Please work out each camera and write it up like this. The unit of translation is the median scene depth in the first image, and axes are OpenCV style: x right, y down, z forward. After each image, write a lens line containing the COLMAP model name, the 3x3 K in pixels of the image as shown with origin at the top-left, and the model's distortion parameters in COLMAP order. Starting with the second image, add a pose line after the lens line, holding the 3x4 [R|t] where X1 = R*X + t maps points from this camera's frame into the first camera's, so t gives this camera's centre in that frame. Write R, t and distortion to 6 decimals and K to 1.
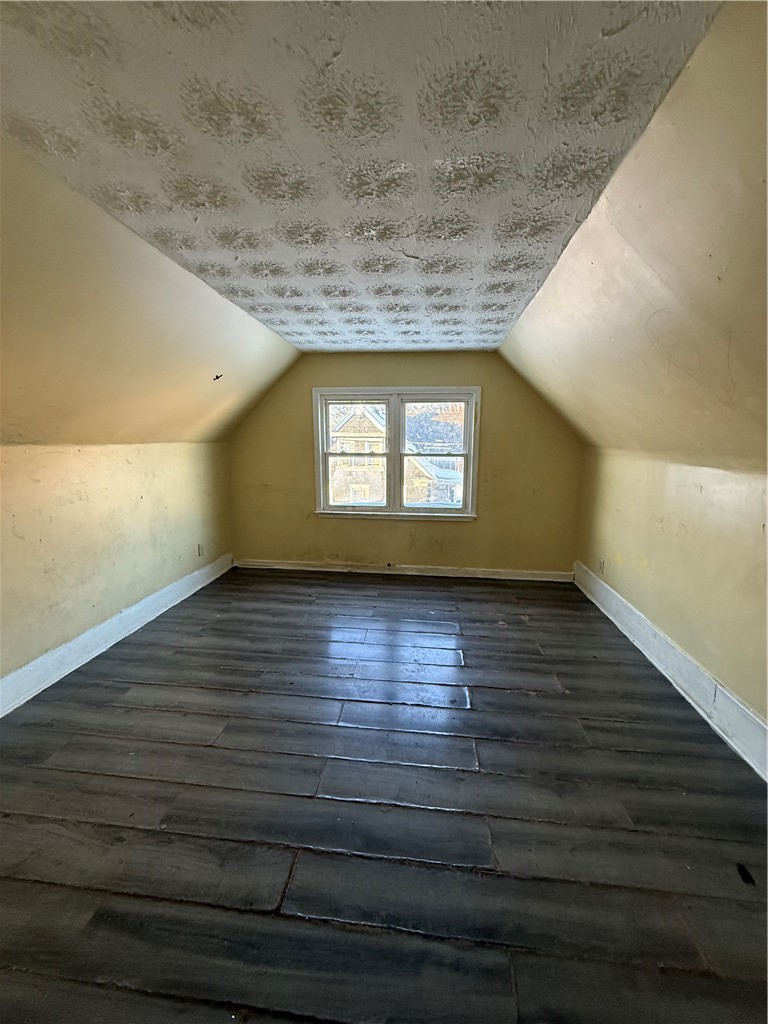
lens RADIAL K [[409.4, 0, 381.8], [0, 409.4, 507.8], [0, 0, 1]] dist [0.002107, -0.000436]
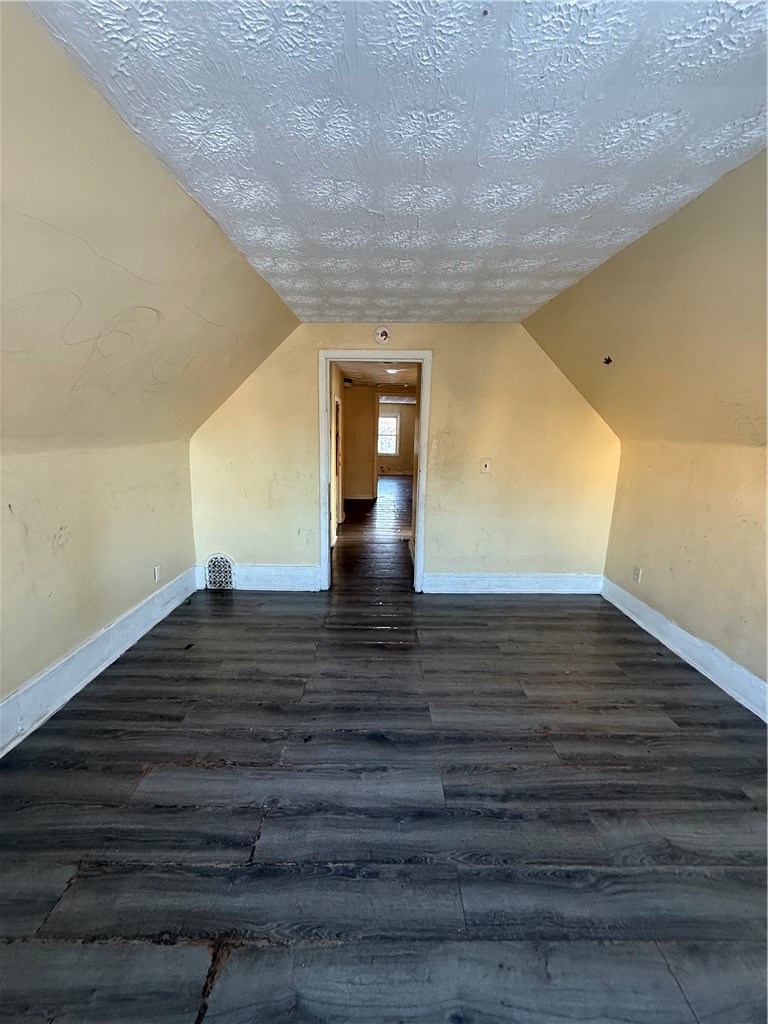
lens RADIAL K [[409.4, 0, 384.4], [0, 409.4, 508.7], [0, 0, 1]] dist [0.002107, -0.000436]
pose [[-0.992829, -0.004907, -0.119440, 0.123383], [-0.046093, 0.937611, 0.344618, -0.282315], [0.110297, 0.347652, -0.931114, 1.671225]]
